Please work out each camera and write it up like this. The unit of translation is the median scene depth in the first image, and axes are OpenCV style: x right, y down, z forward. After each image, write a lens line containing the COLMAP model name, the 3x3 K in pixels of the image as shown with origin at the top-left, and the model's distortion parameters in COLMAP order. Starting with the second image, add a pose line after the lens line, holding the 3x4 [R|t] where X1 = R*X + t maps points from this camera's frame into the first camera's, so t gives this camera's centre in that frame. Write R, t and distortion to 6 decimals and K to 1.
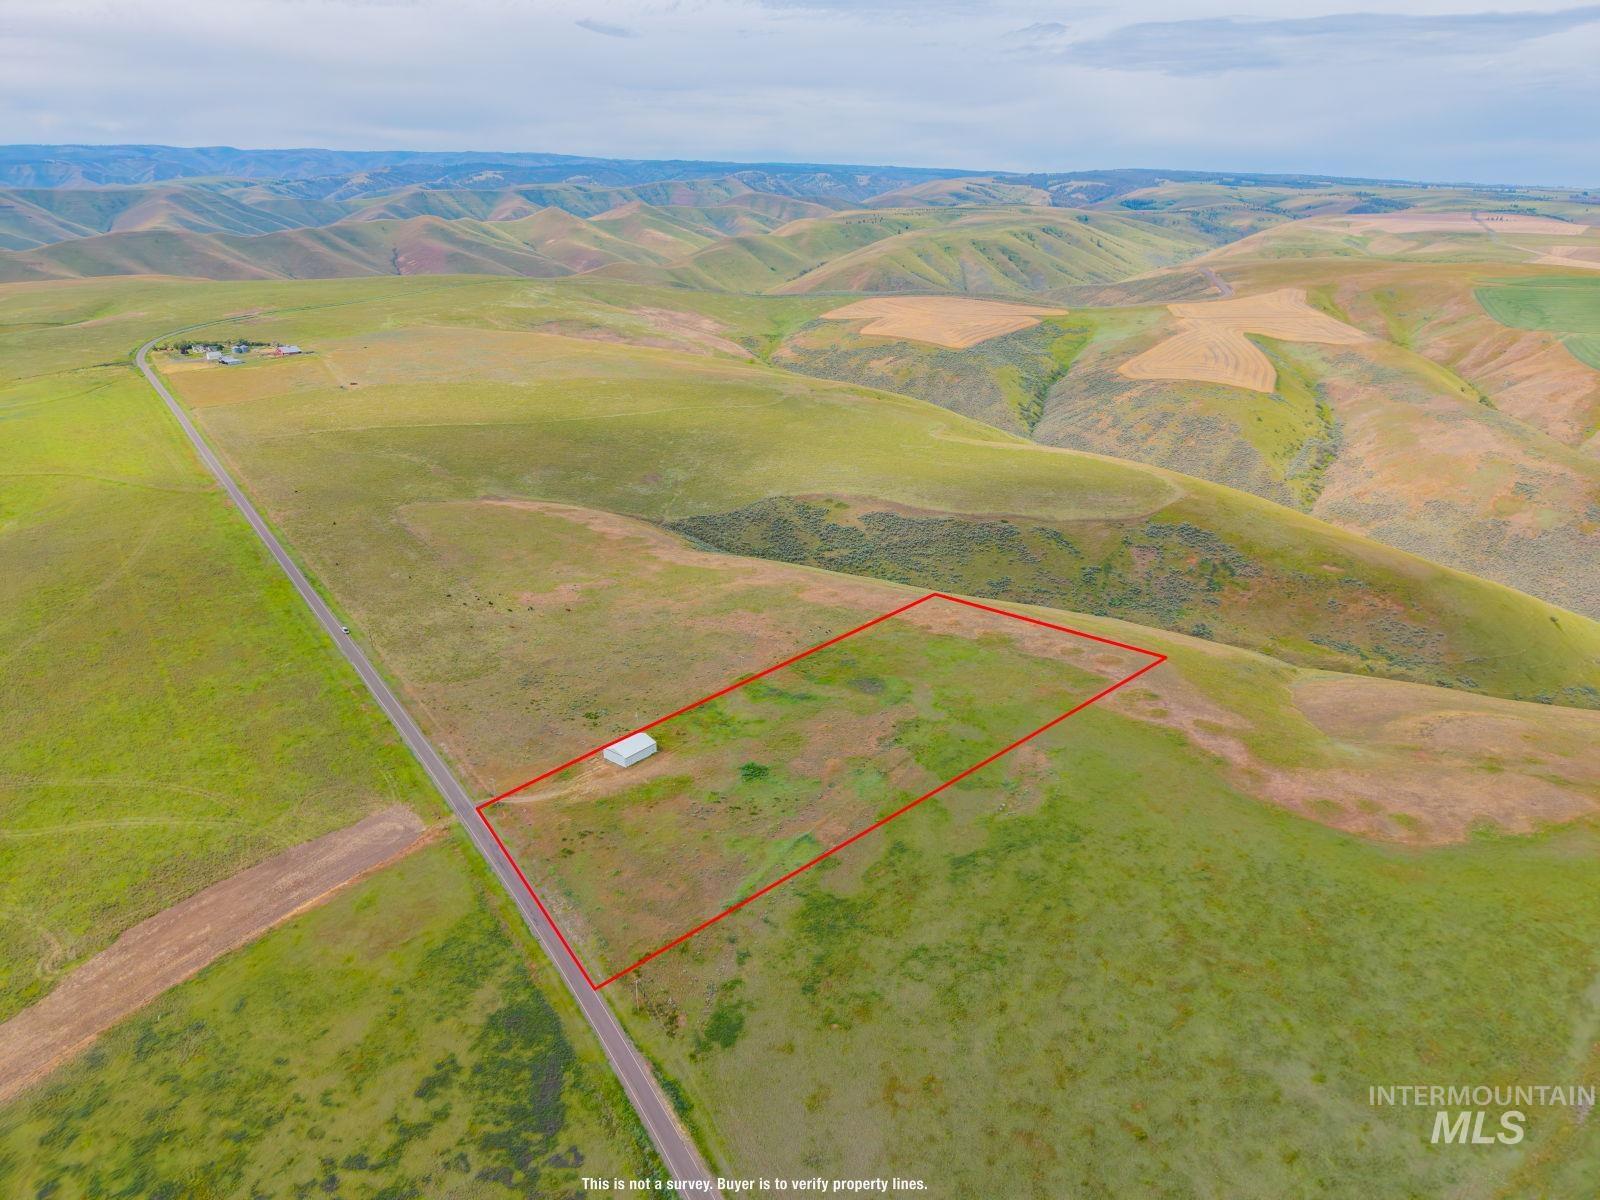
lens RADIAL K [[1085.7, 0, 773.2], [0, 1085.7, 620.7], [0, 0, 1]] dist [0.038300, -0.035689]
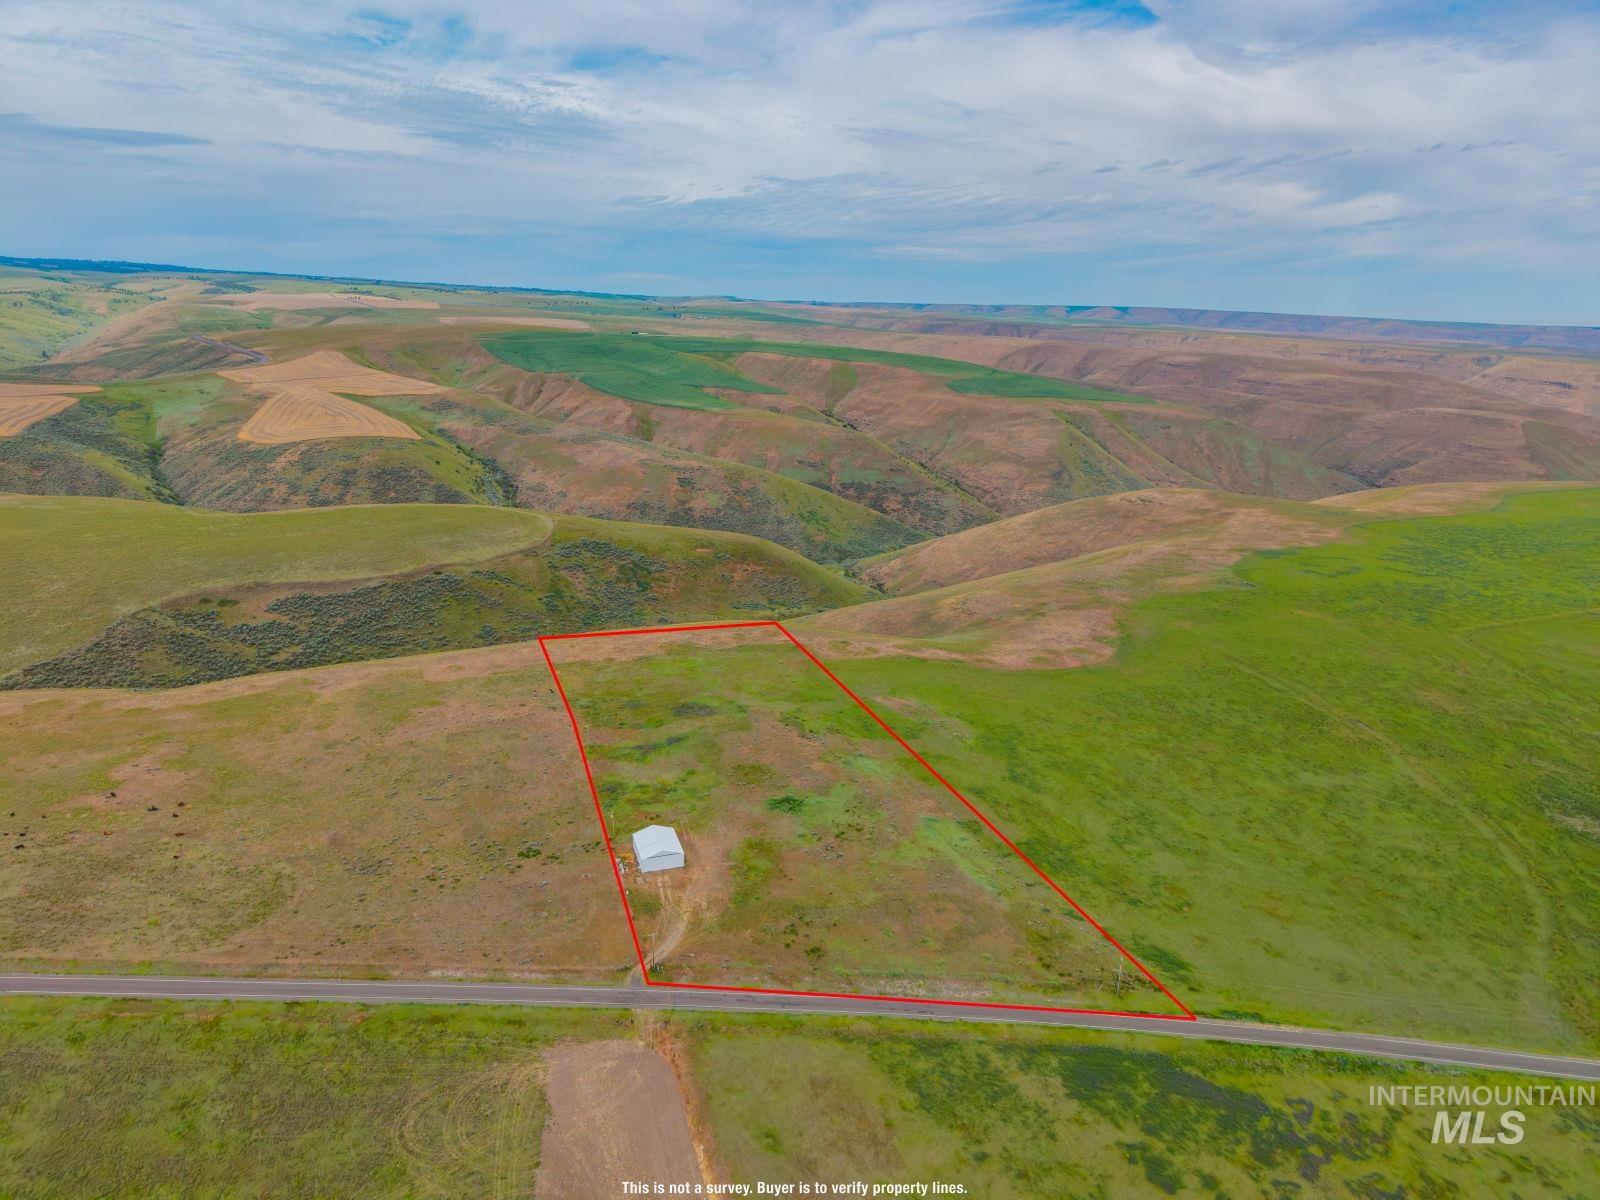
lens RADIAL K [[1085.7, 0, 799.8], [0, 1085.7, 671.1], [0, 0, 1]] dist [0.038300, -0.035689]
pose [[0.534681, -0.275603, 0.798849, -0.216114], [0.304380, 0.944681, 0.122190, -0.020059], [-0.788333, 0.177821, 0.588991, 0.147666]]
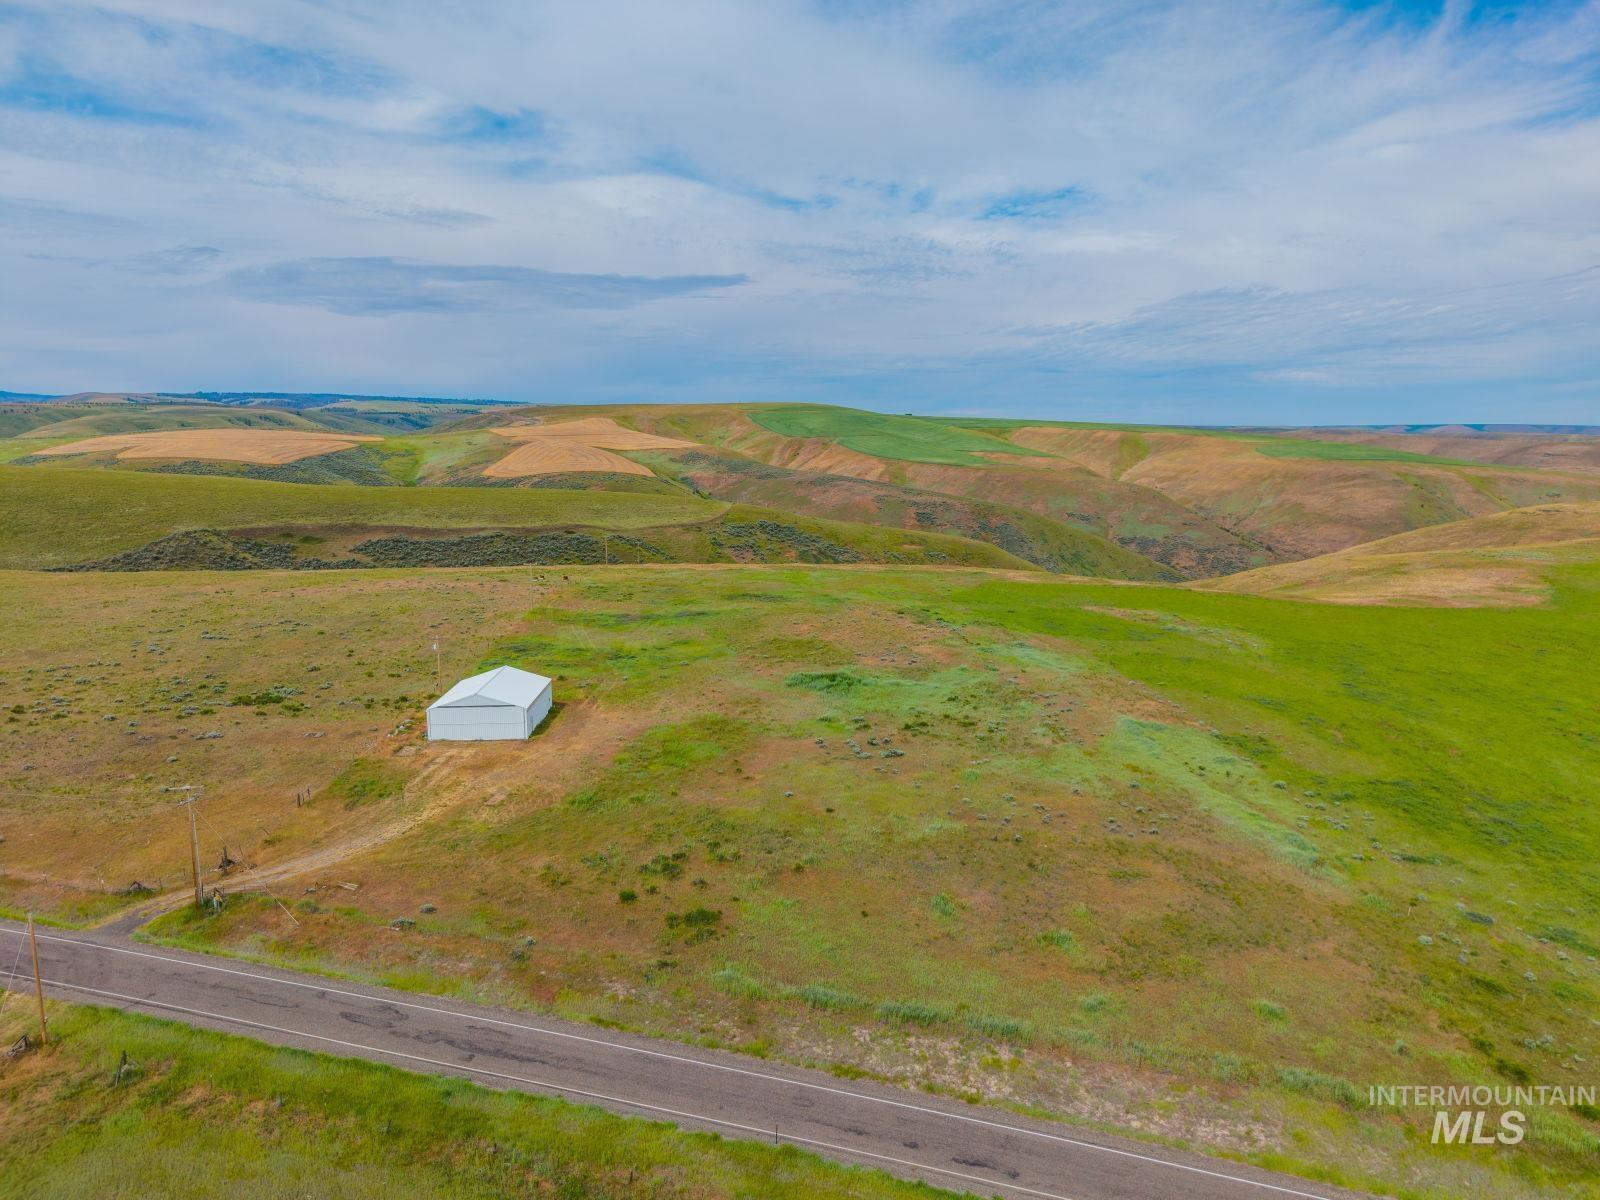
lens RADIAL K [[1085.7, 0, 797.0], [0, 1085.7, 608.2], [0, 0, 1]] dist [0.038300, -0.035689]
pose [[0.743394, -0.105489, 0.660483, -0.094686], [0.249264, 0.960043, -0.127220, 0.052396], [-0.620672, 0.259209, 0.739985, 0.222313]]
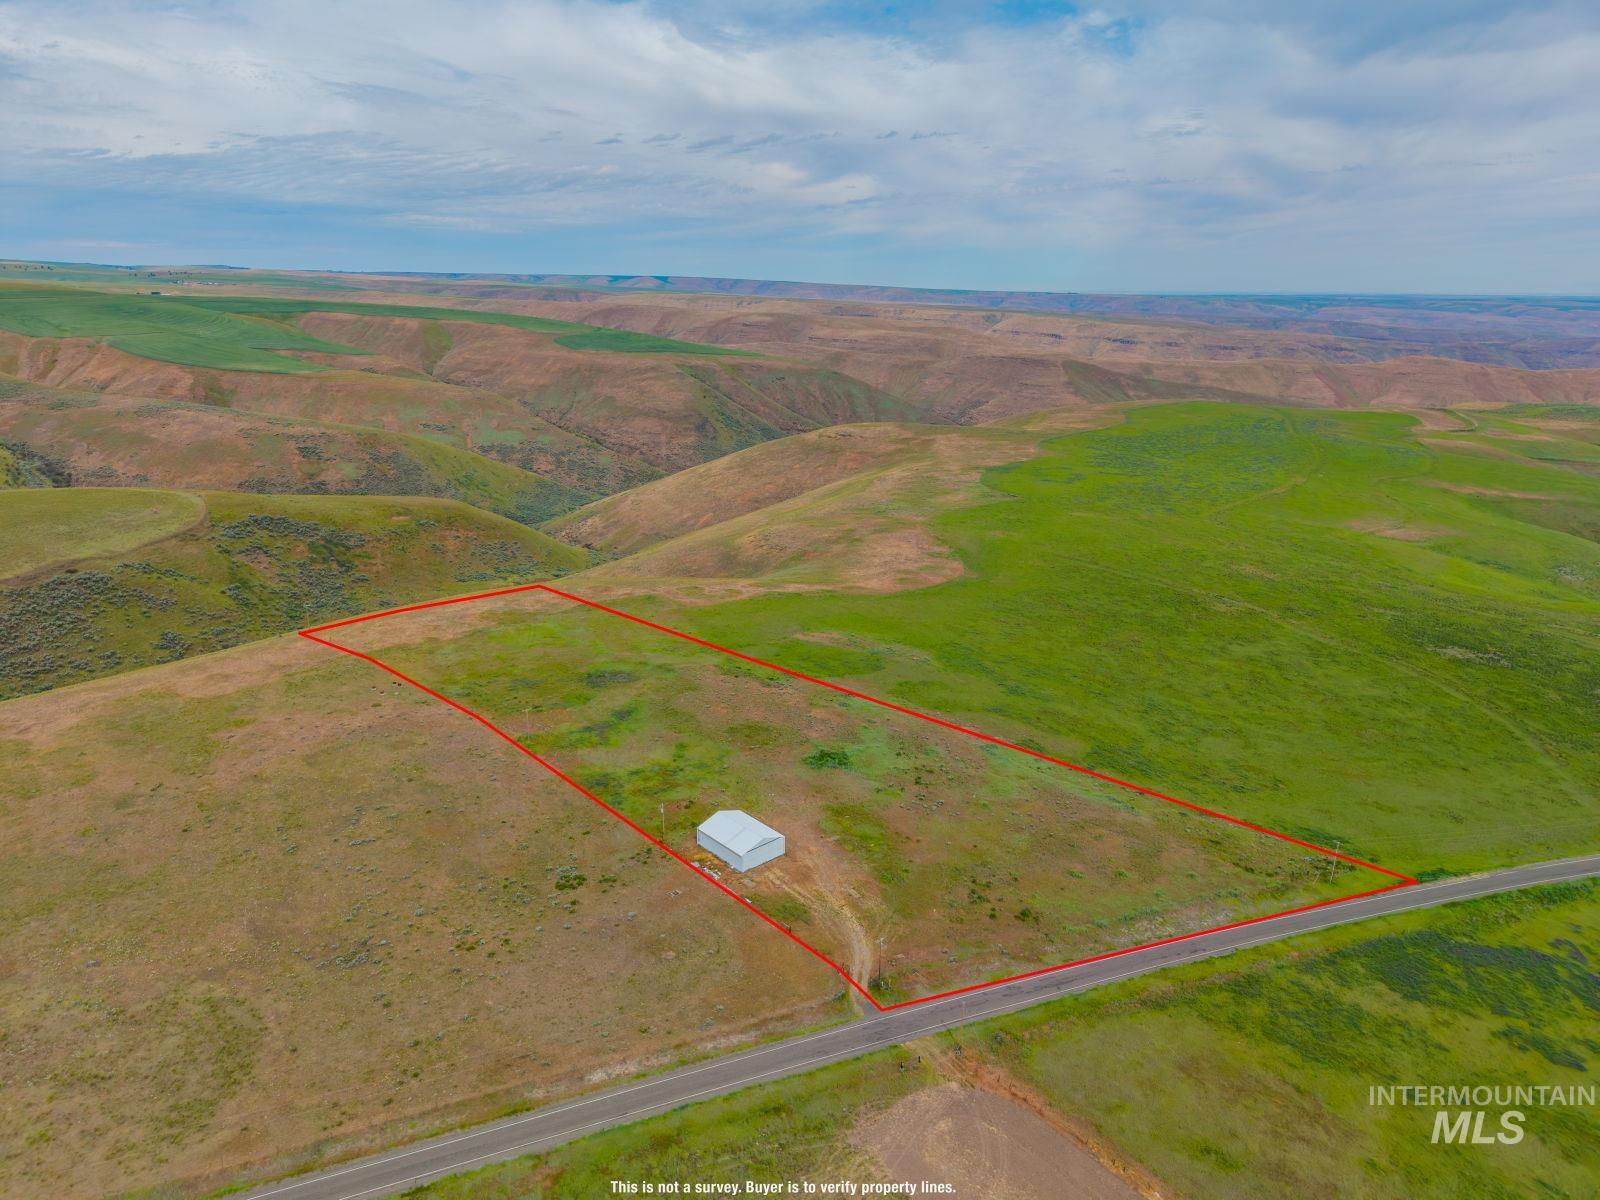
lens RADIAL K [[1085.7, 0, 803.6], [0, 1085.7, 644.2], [0, 0, 1]] dist [0.038300, -0.035689]
pose [[0.144182, -0.320311, 0.936276, -0.207366], [0.359100, 0.898600, 0.252122, -0.035175], [-0.922095, 0.299865, 0.244586, 0.263689]]
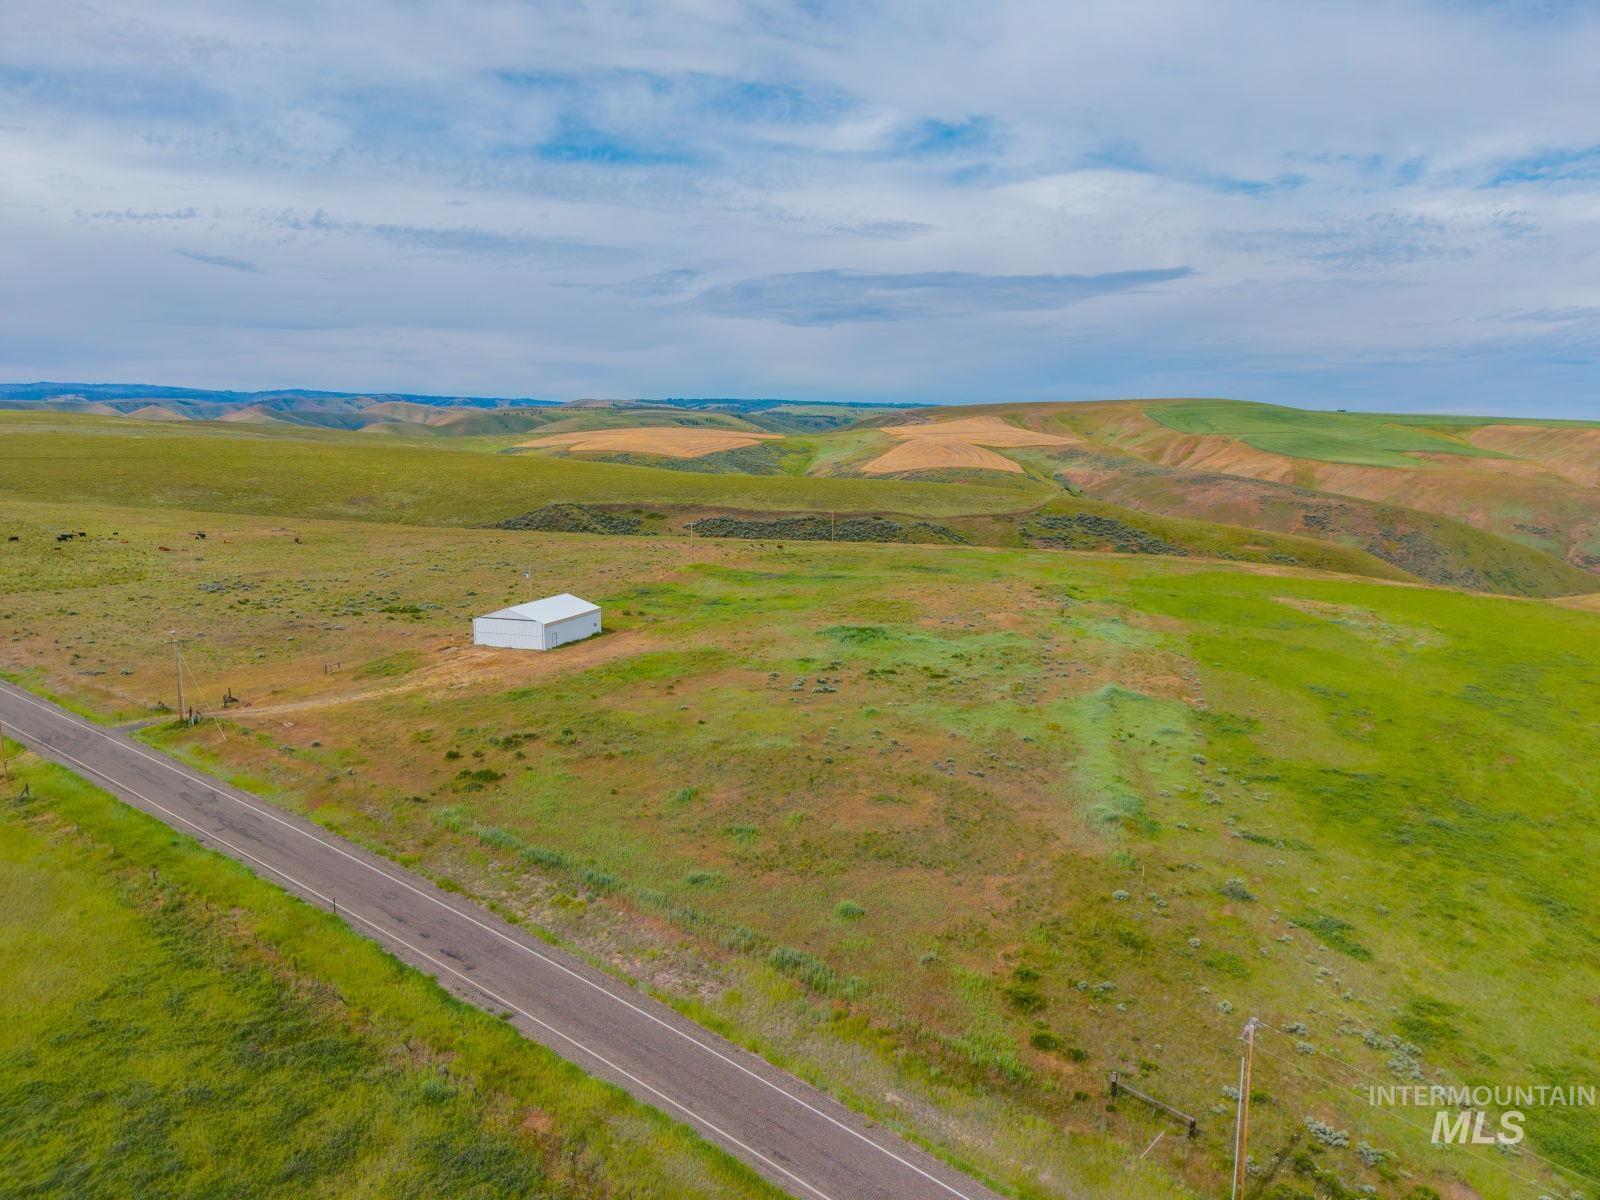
lens RADIAL K [[1085.7, 0, 792.0], [0, 1085.7, 609.1], [0, 0, 1]] dist [0.038300, -0.035689]
pose [[0.941049, -0.048650, 0.334754, -0.060539], [0.121388, 0.972259, -0.199943, 0.068616], [-0.315740, 0.228791, 0.920849, 0.194593]]
